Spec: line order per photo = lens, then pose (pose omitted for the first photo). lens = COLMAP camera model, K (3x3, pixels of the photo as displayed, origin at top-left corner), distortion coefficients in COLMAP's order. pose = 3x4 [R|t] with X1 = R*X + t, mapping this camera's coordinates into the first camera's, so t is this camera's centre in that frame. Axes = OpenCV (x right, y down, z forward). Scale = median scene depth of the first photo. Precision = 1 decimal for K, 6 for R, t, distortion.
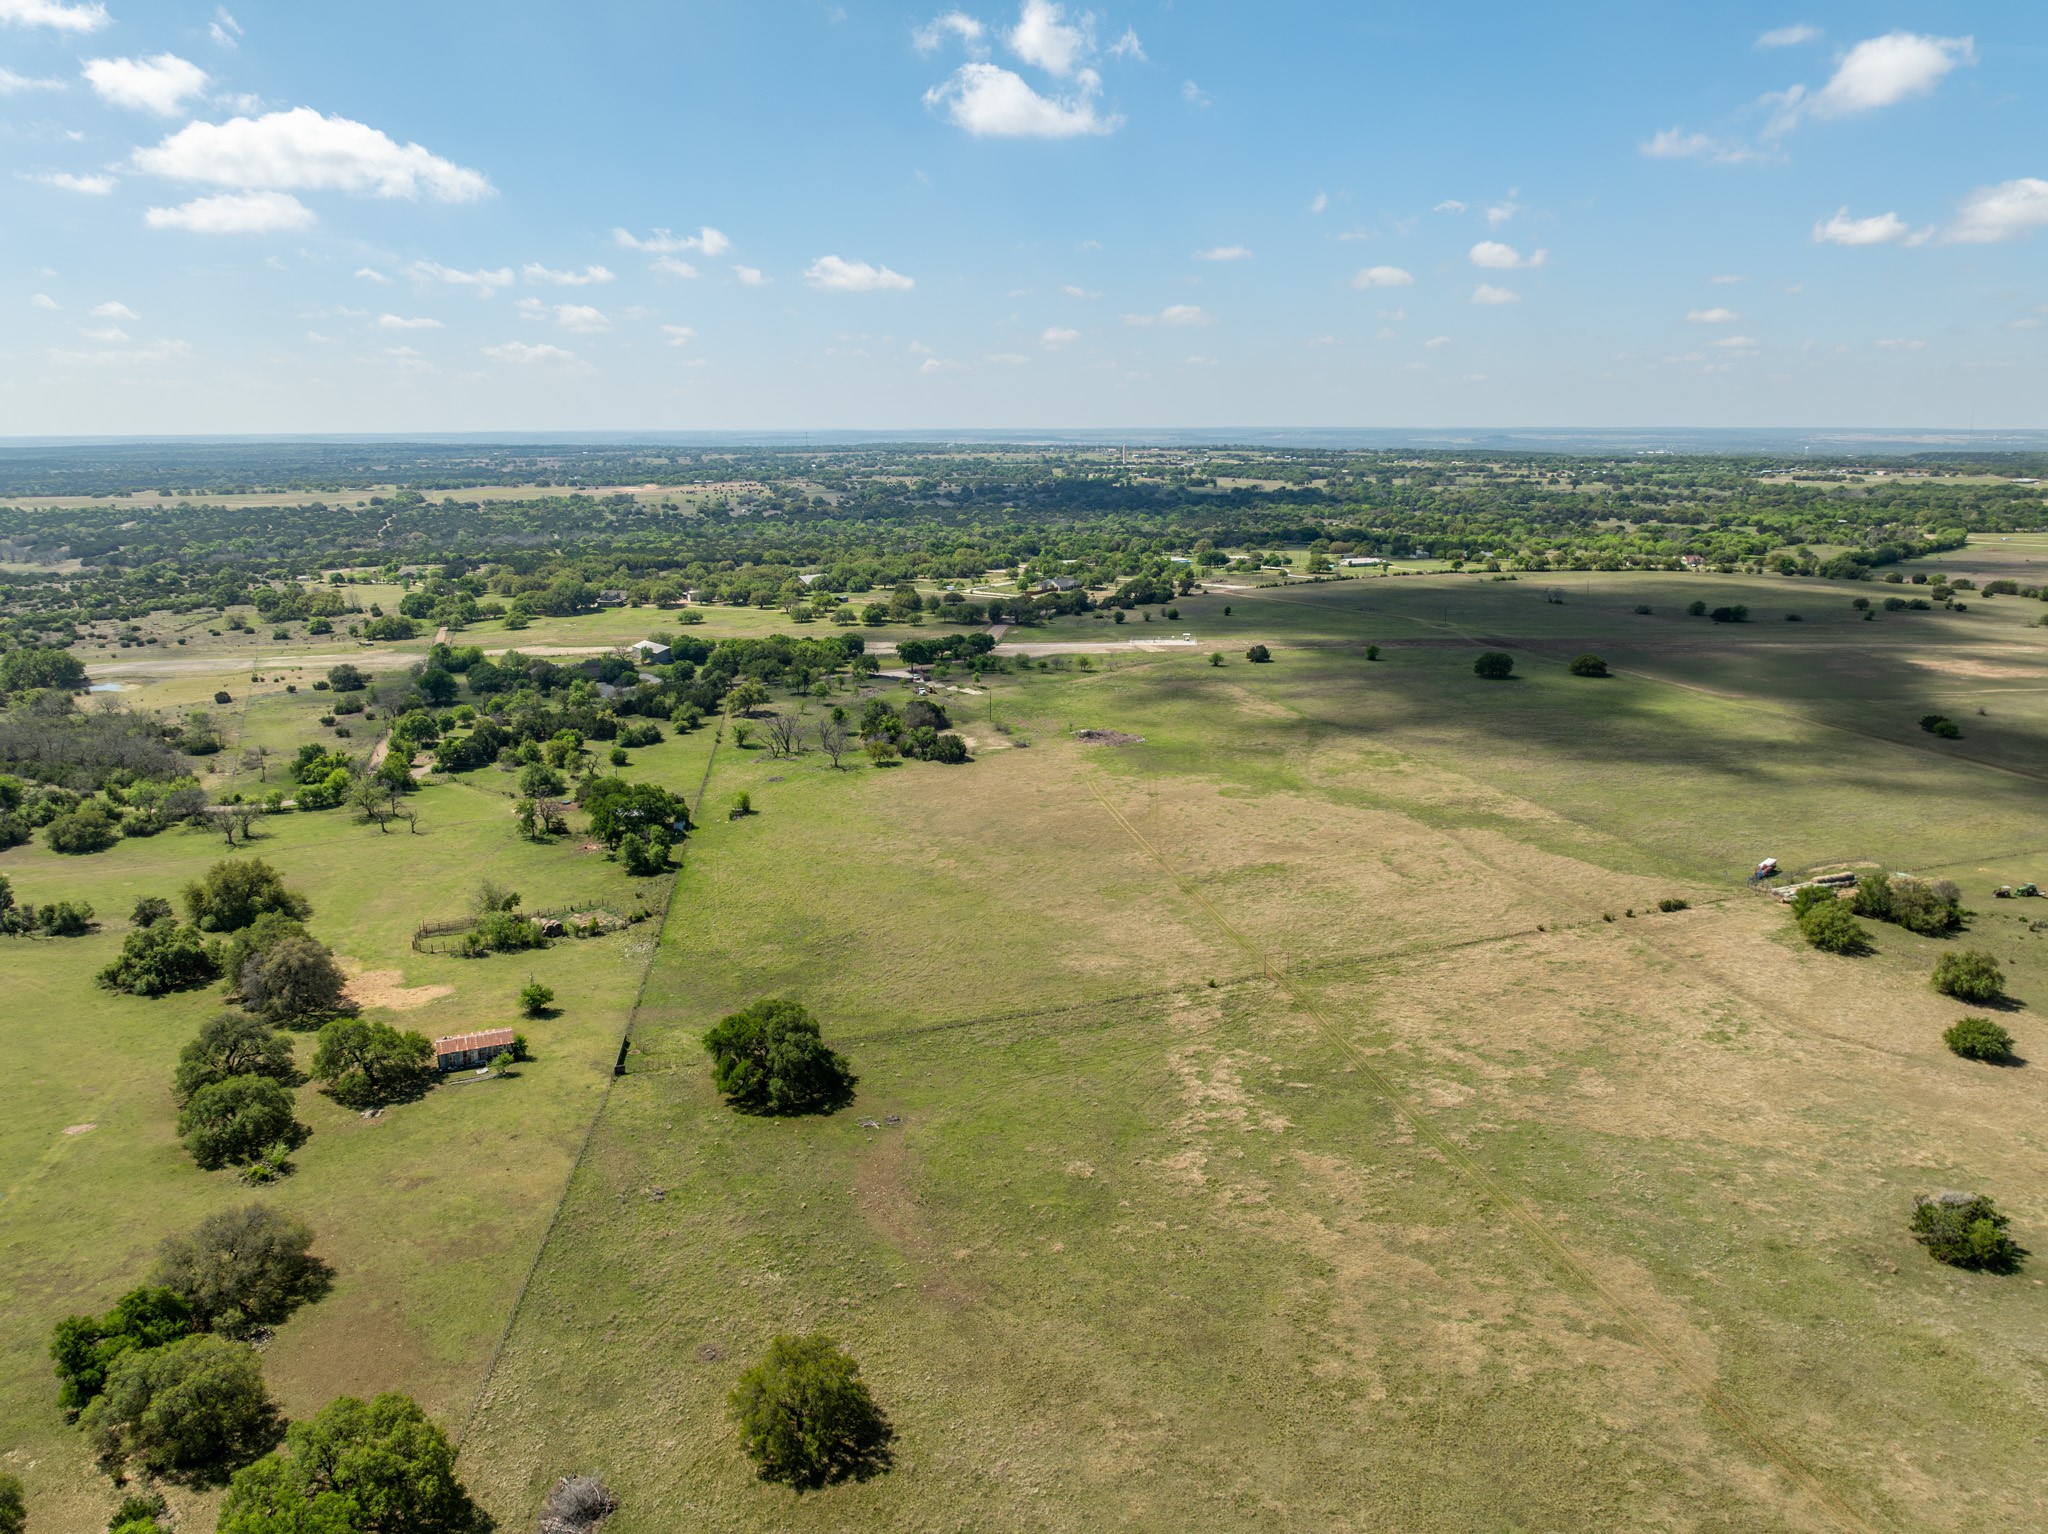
lens RADIAL K [[1445.5, 0, 1025.9], [0, 1445.5, 762.3], [0, 0, 1]] dist [-0.024855, 0.003495]
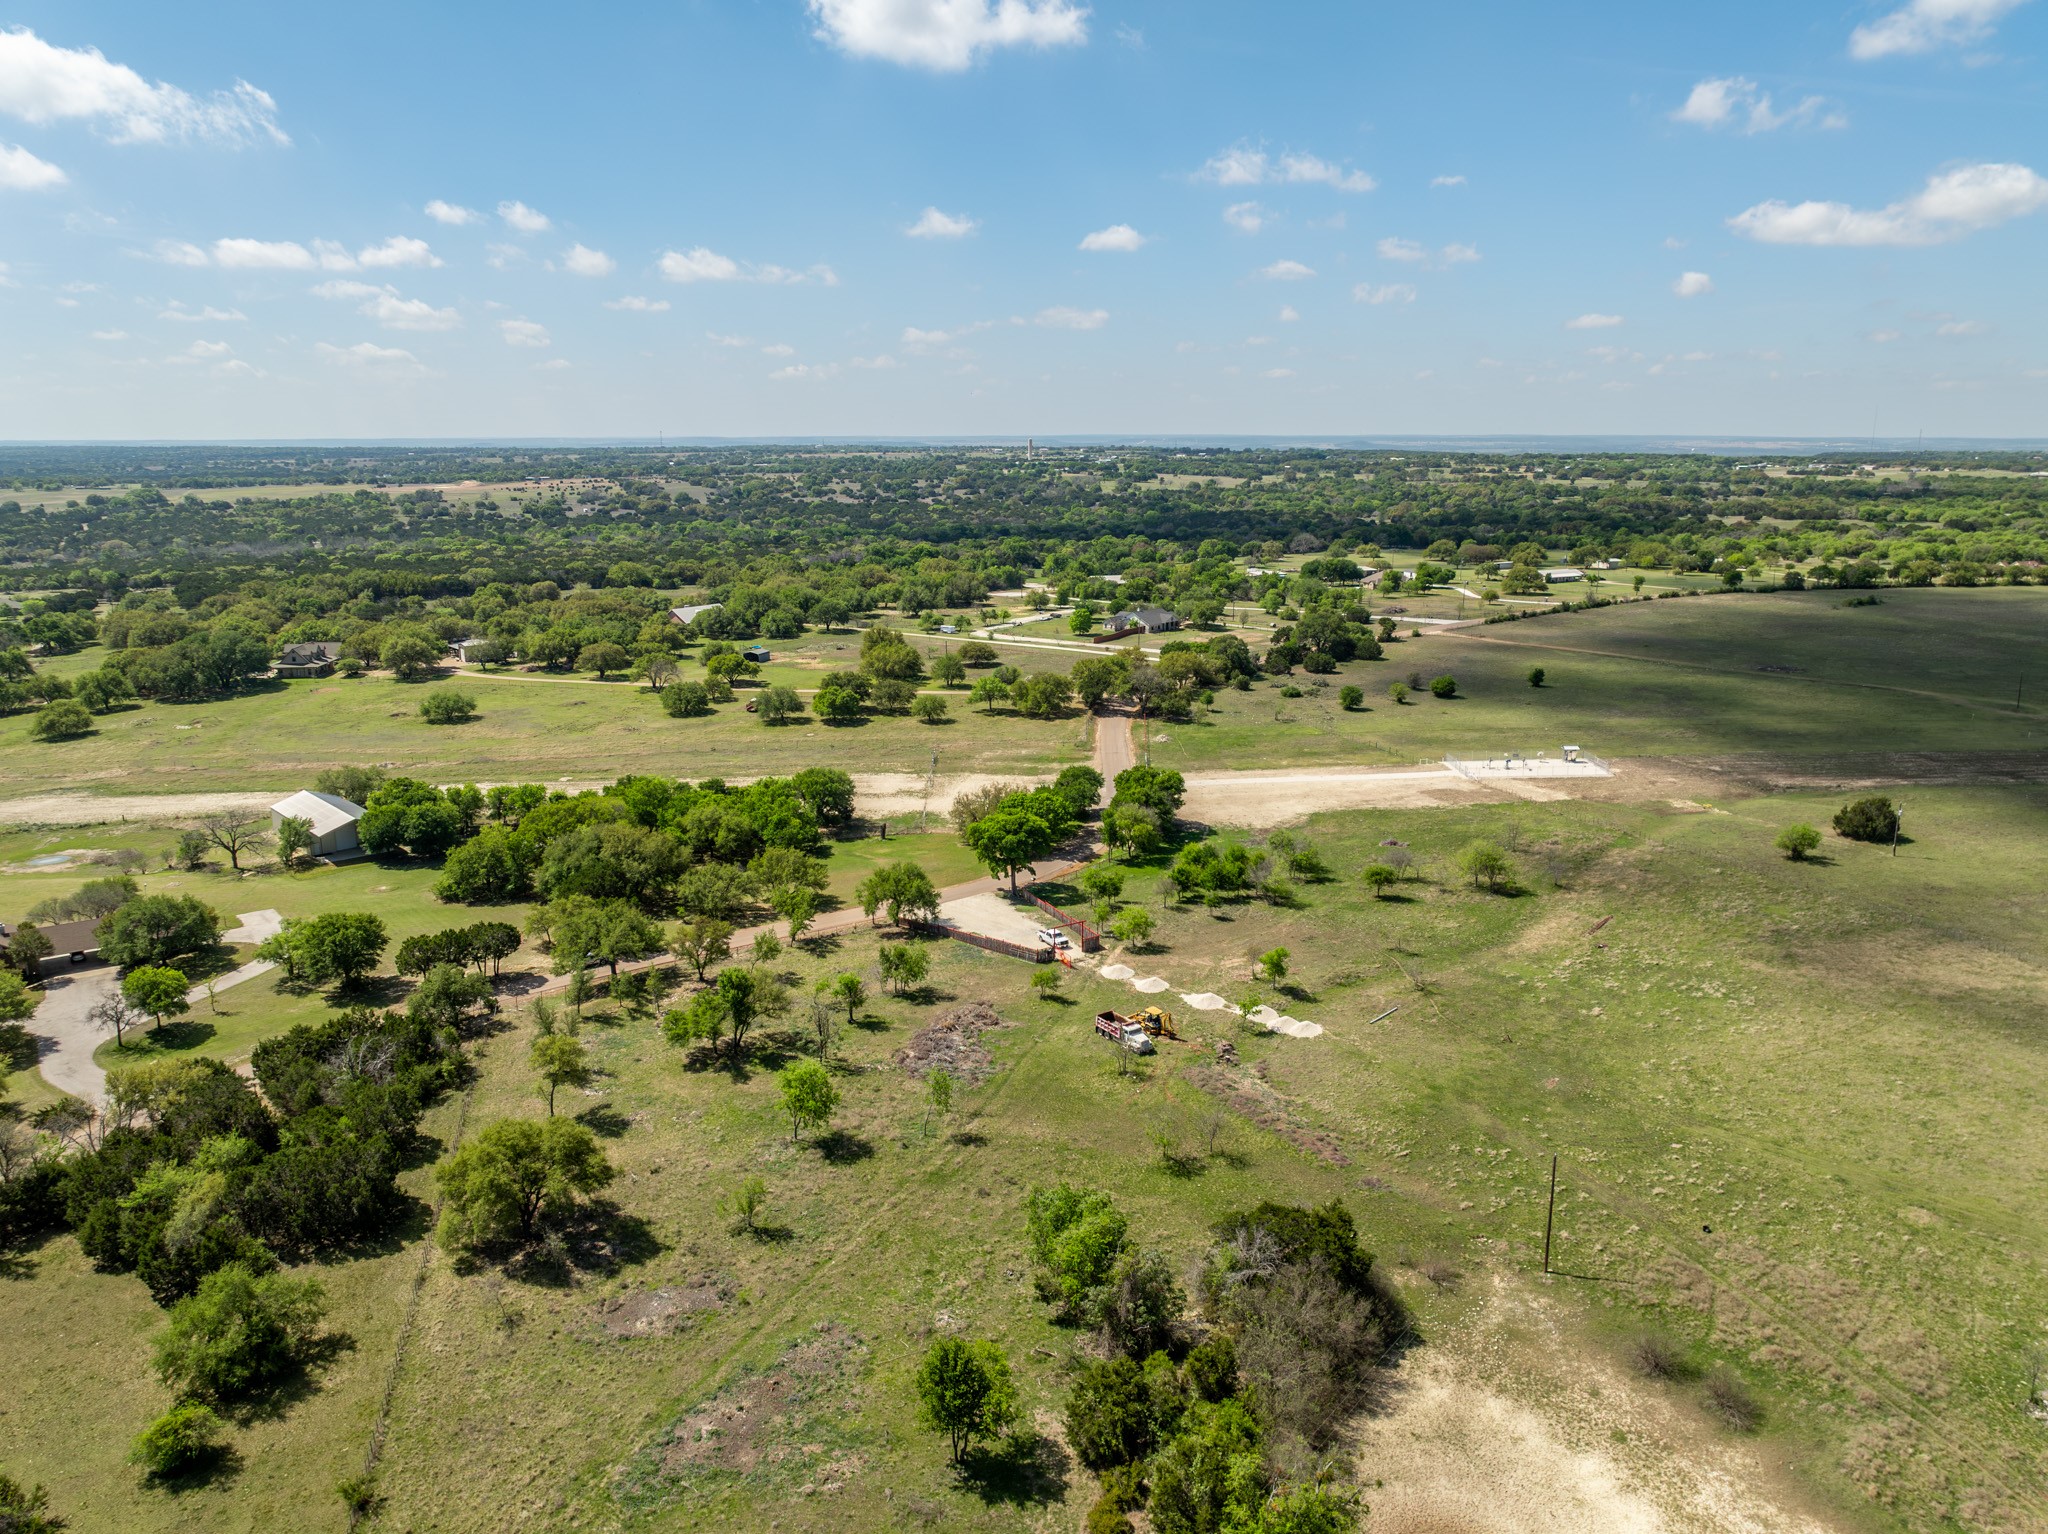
lens RADIAL K [[1445.5, 0, 1025.9], [0, 1445.5, 762.3], [0, 0, 1]] dist [-0.024855, 0.003495]
pose [[0.995348, -0.020148, 0.094216, -0.060257], [0.020630, 0.999779, -0.004140, -0.052243], [-0.094112, 0.006064, 0.995543, 0.348456]]
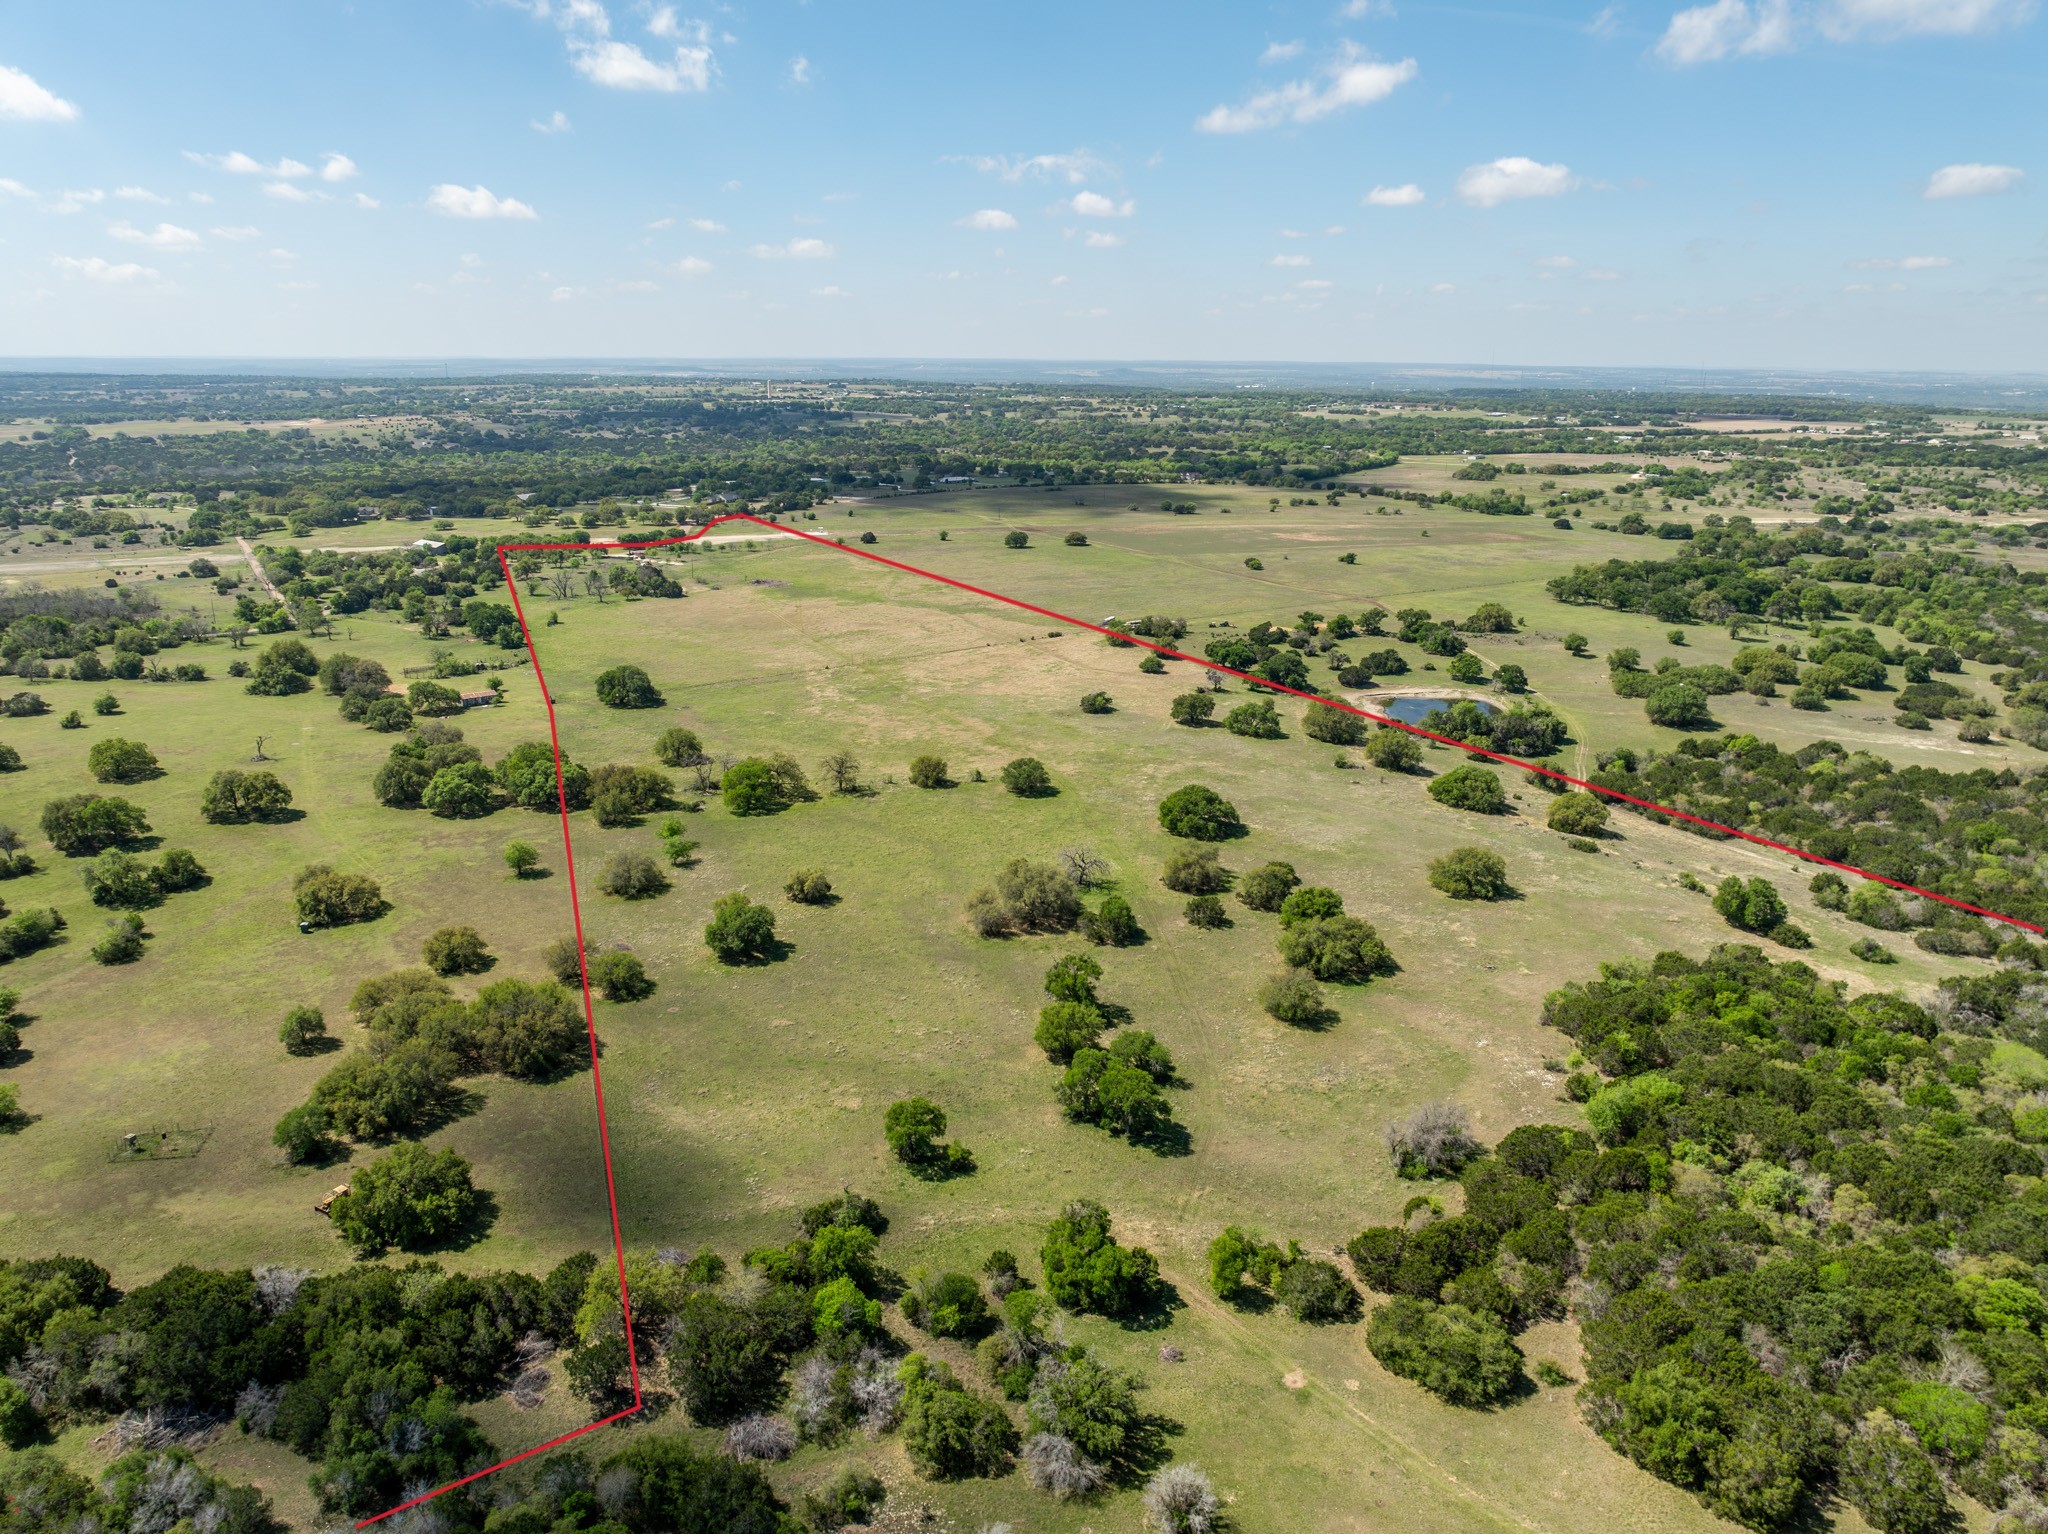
lens RADIAL K [[1415.0, 0, 1007.7], [0, 1415.0, 769.8], [0, 0, 1]] dist [-0.022148, 0.004937]
pose [[0.973913, -0.054188, 0.220357, -0.018417], [0.041785, 0.997289, 0.060563, 0.044767], [-0.223042, -0.049775, 0.973537, -0.255772]]
